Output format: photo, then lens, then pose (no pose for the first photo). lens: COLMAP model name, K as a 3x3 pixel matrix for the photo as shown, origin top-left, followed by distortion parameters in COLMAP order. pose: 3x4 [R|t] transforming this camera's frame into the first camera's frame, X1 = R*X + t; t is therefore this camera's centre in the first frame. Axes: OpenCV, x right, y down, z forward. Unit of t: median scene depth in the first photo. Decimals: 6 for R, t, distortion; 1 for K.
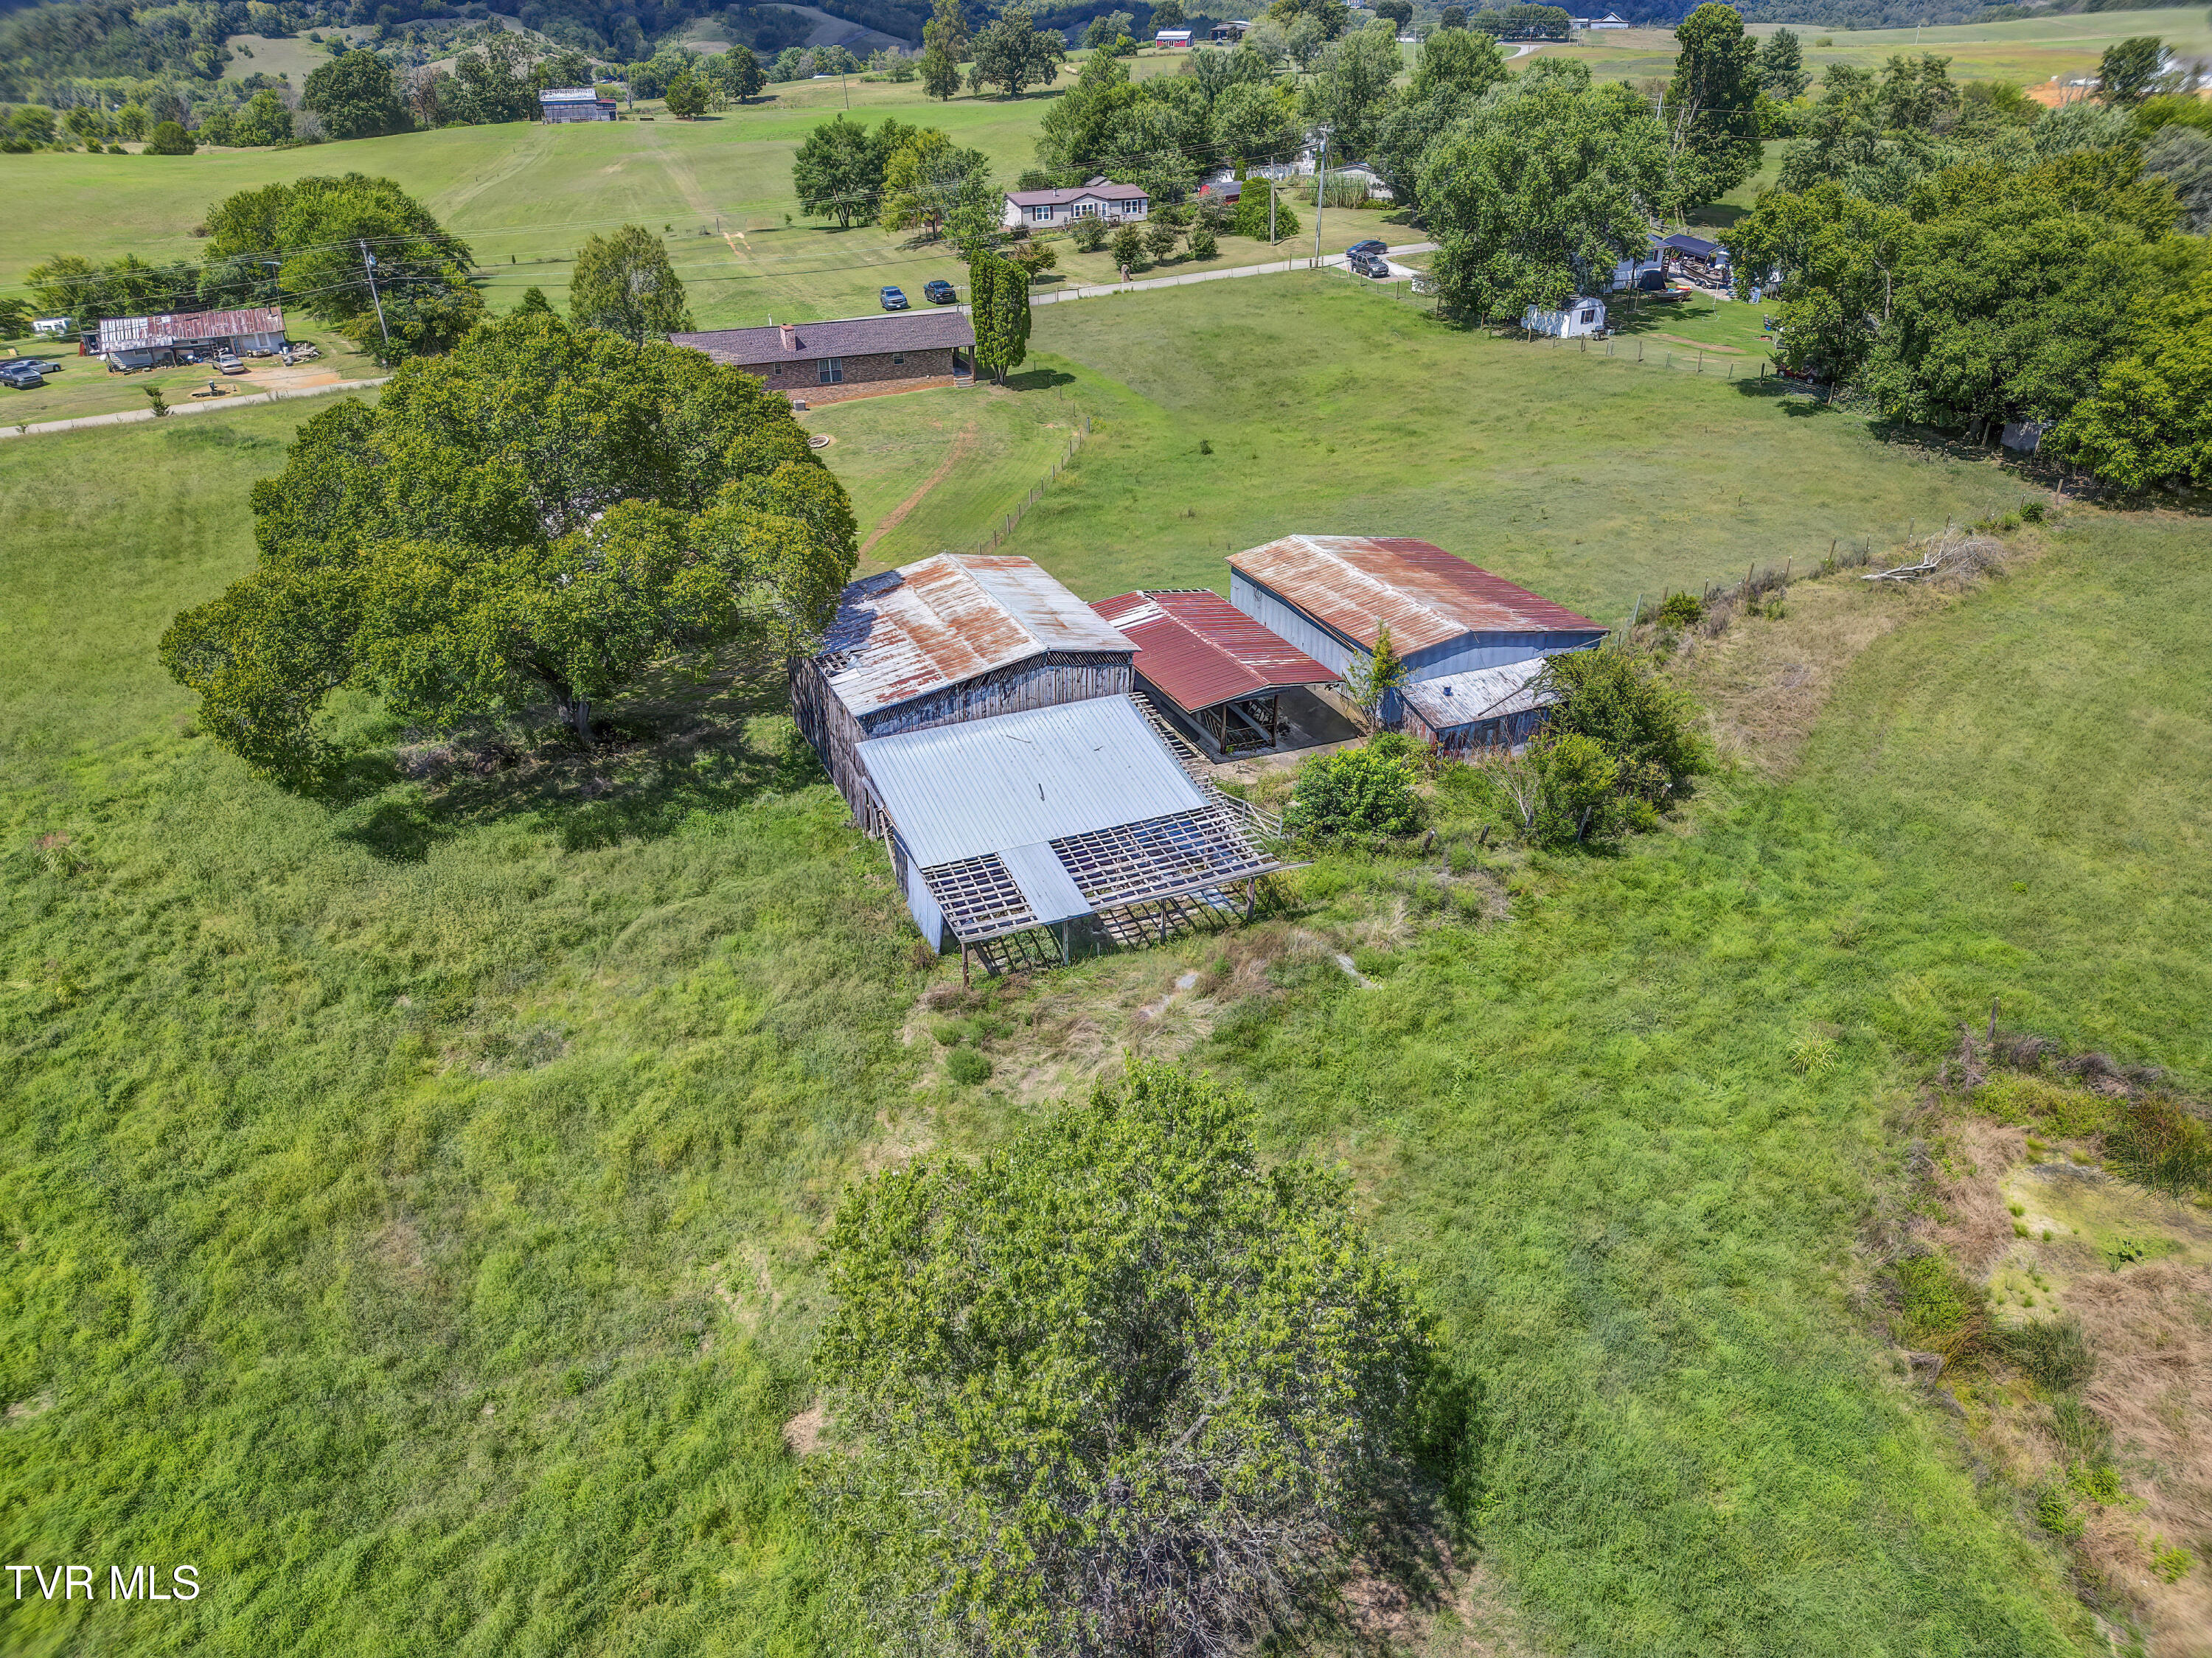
lens RADIAL K [[1567.5, 0, 1104.1], [0, 1567.5, 827.2], [0, 0, 1]] dist [0.057972, -0.044636]
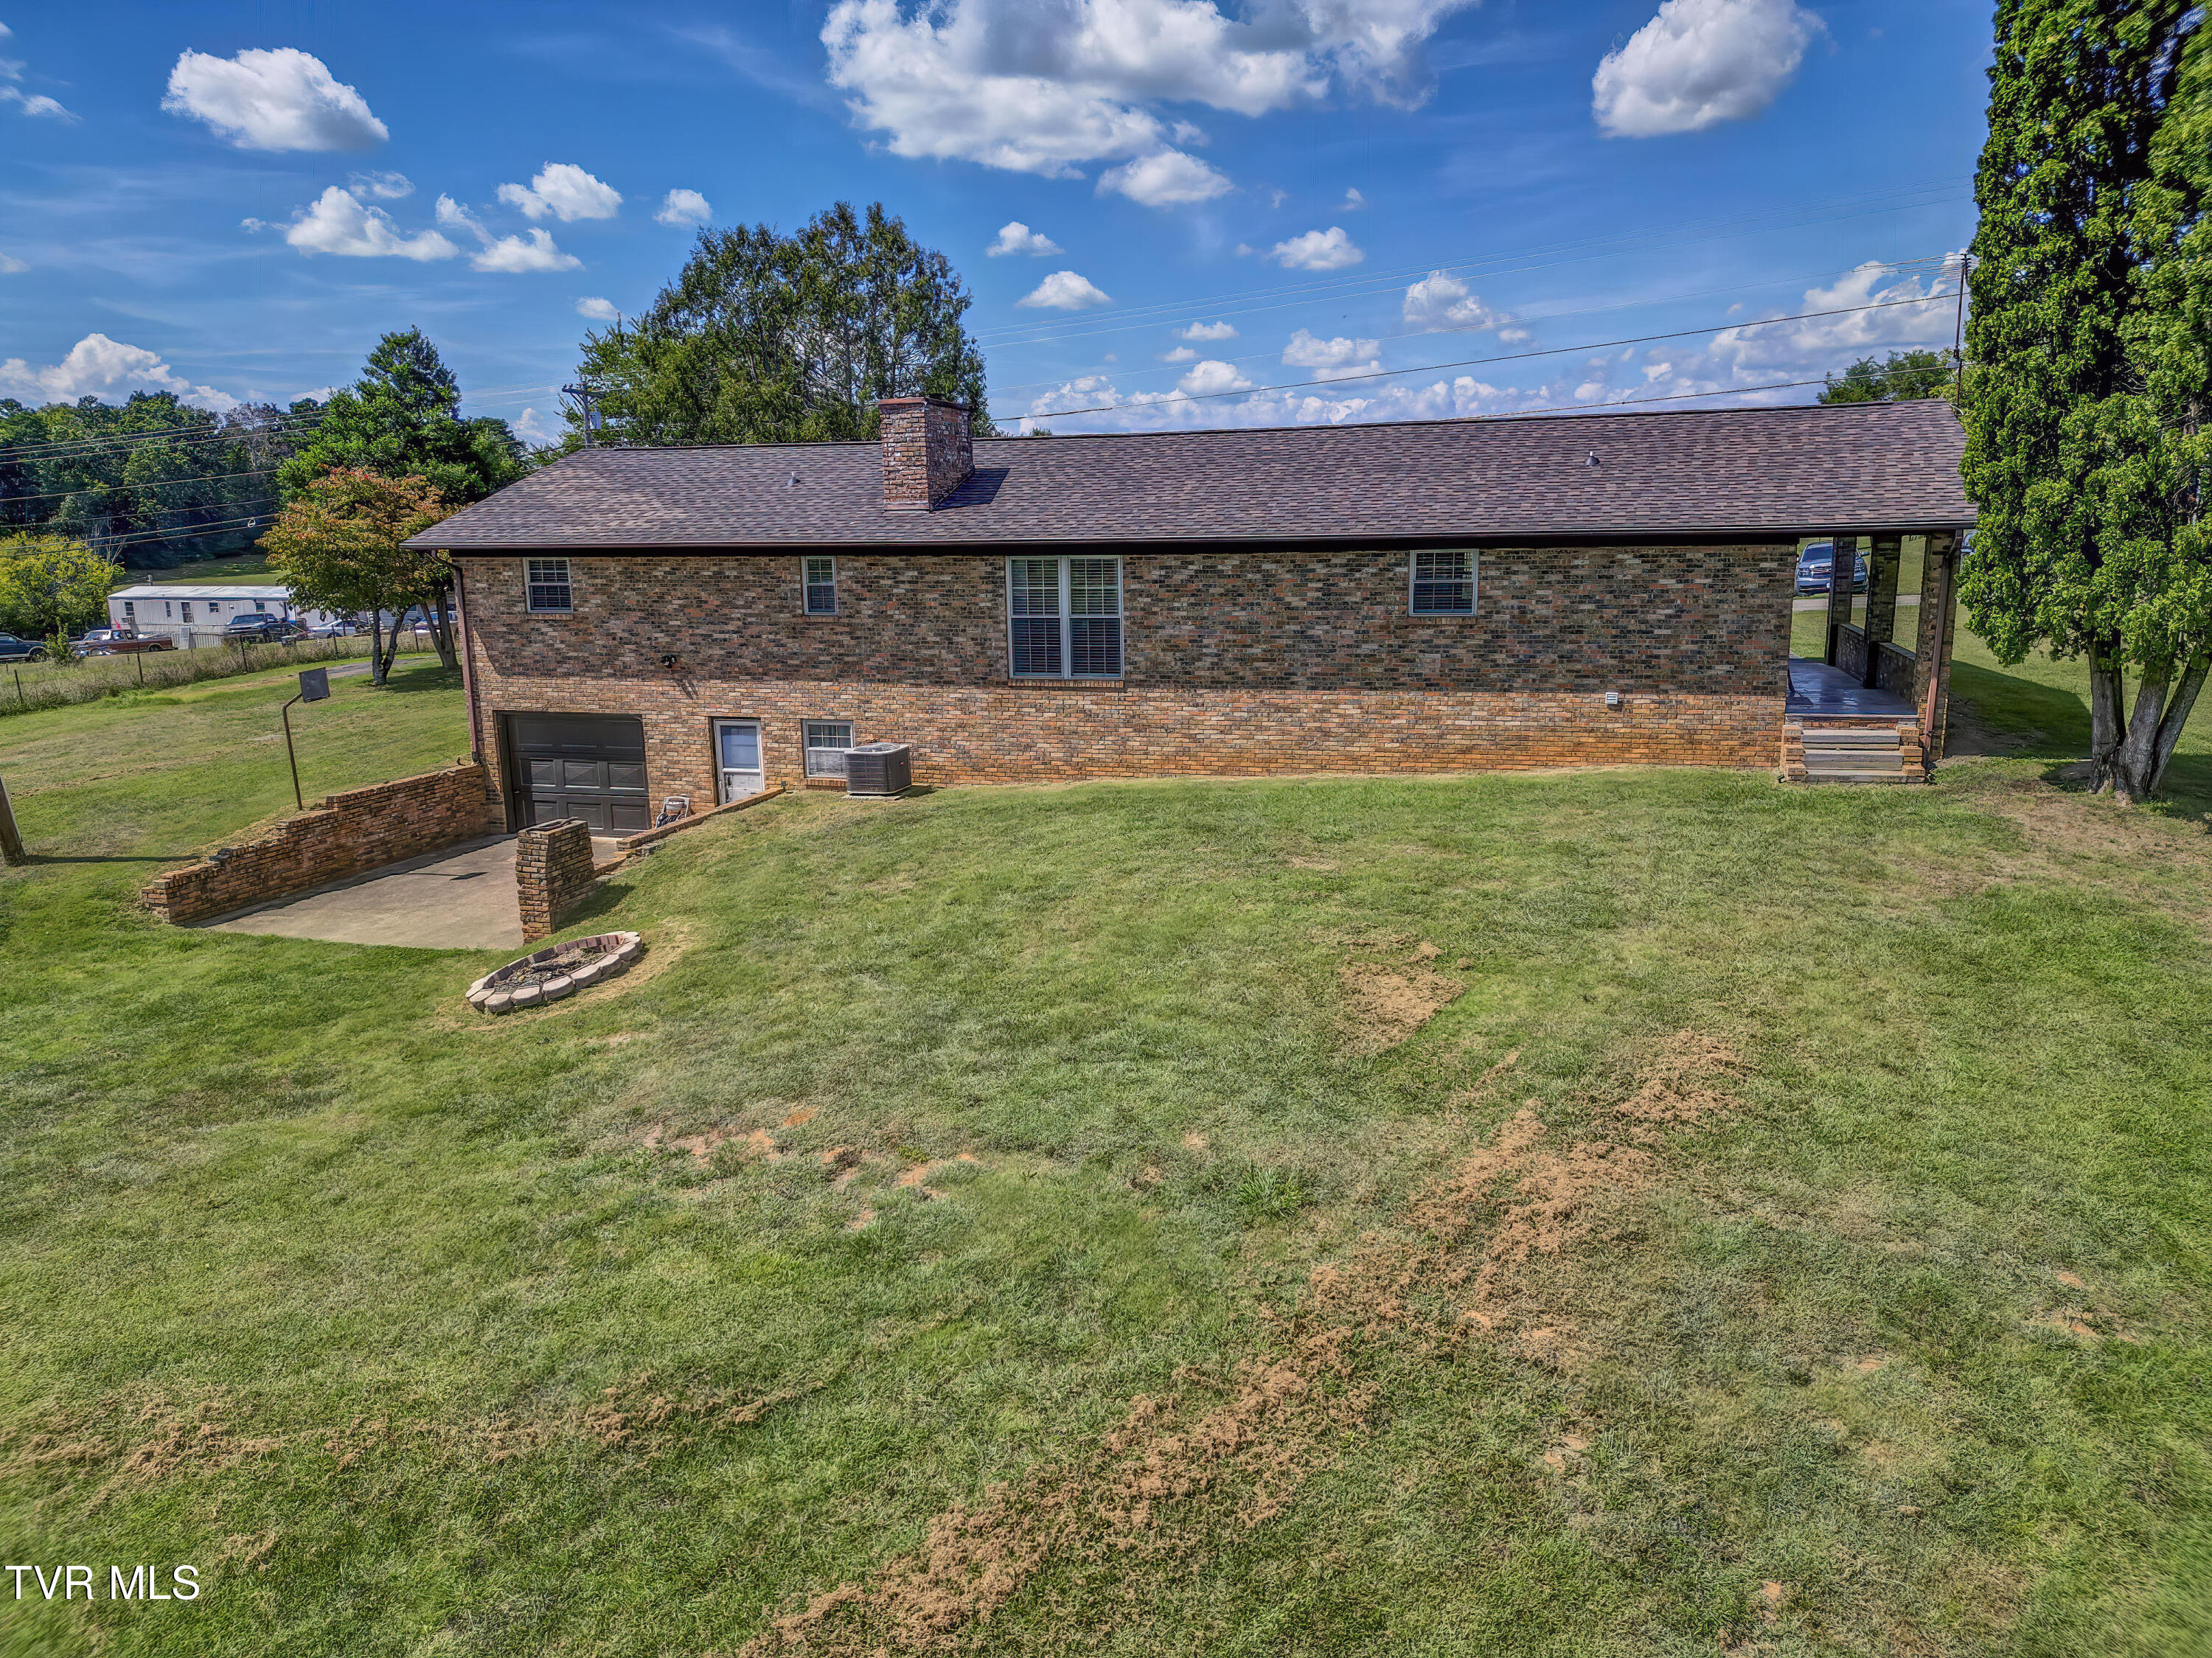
lens RADIAL K [[1567.5, 0, 1114.9], [0, 1567.5, 833.2], [0, 0, 1]] dist [0.057972, -0.044636]
pose [[0.774991, 0.127099, -0.619060, -0.028227], [-0.288434, 0.942729, -0.167534, -0.136474], [0.562313, 0.308395, 0.767266, 0.504237]]
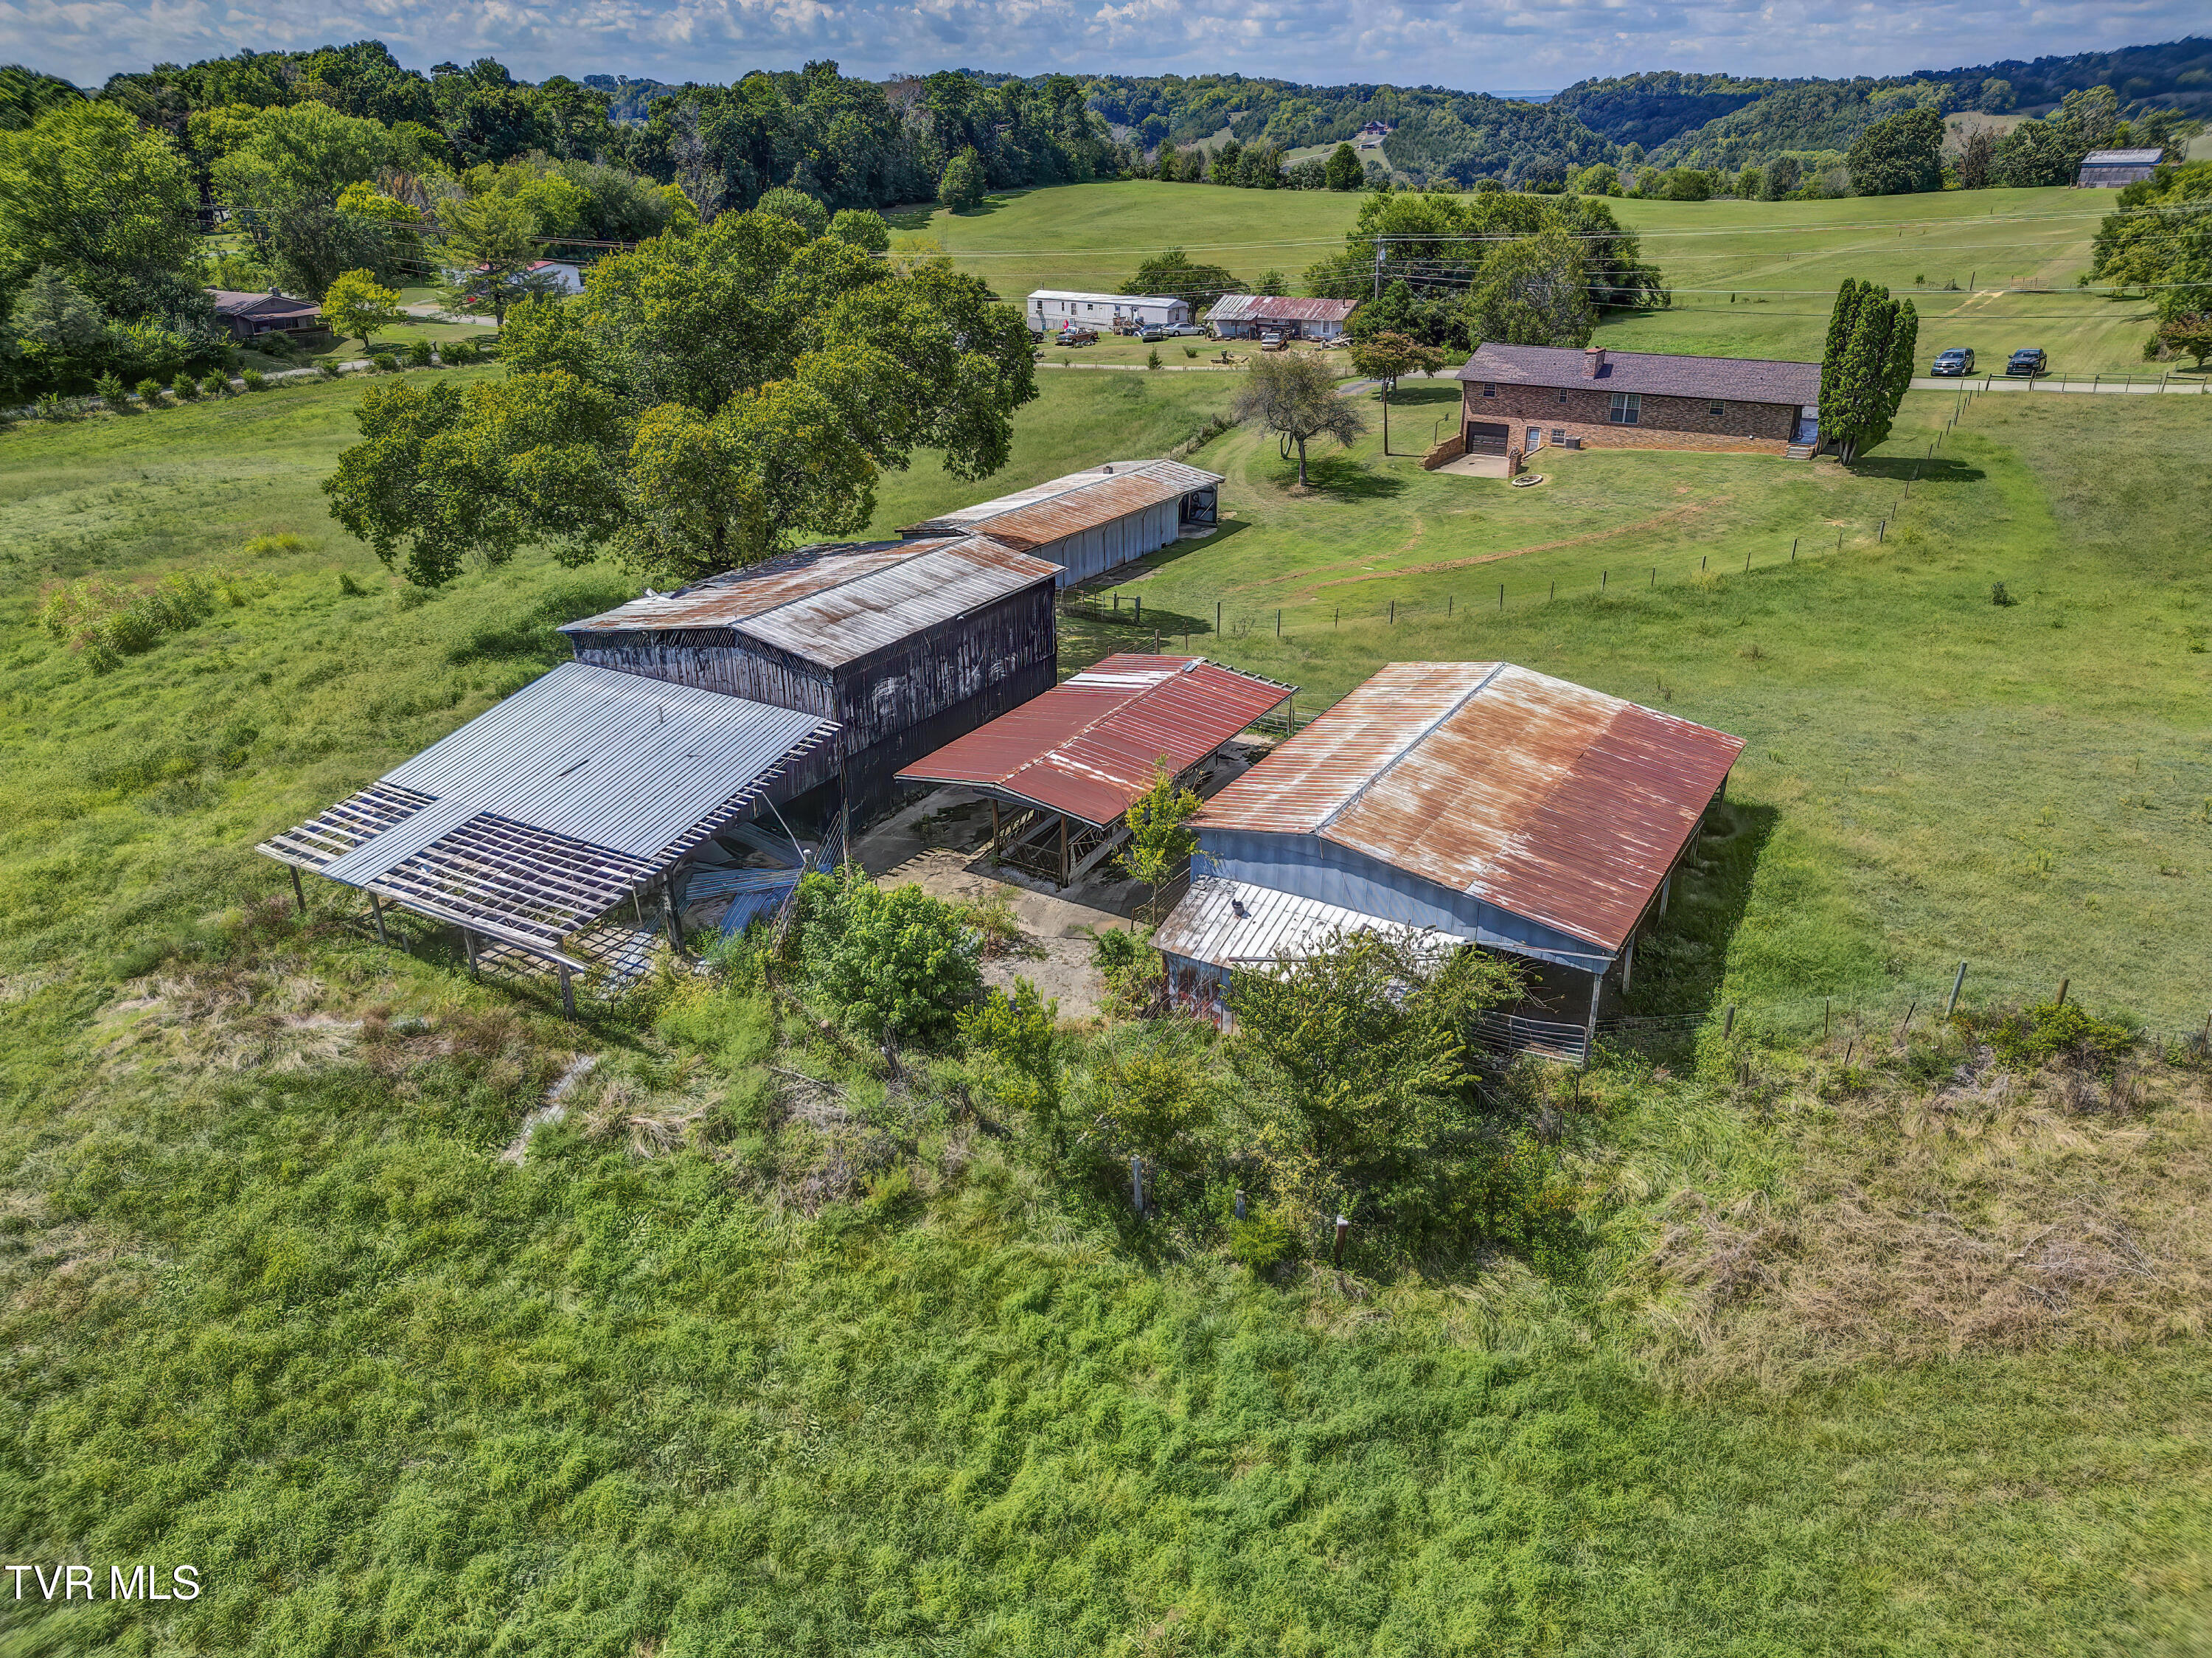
lens RADIAL K [[1567.8, 0, 1098.1], [0, 1567.8, 825.0], [0, 0, 1]] dist [0.057972, -0.044636]
pose [[0.579549, 0.346898, -0.737418, 0.200672], [-0.379986, 0.915519, 0.132043, -0.056587], [0.720925, 0.203683, 0.662405, 0.178943]]
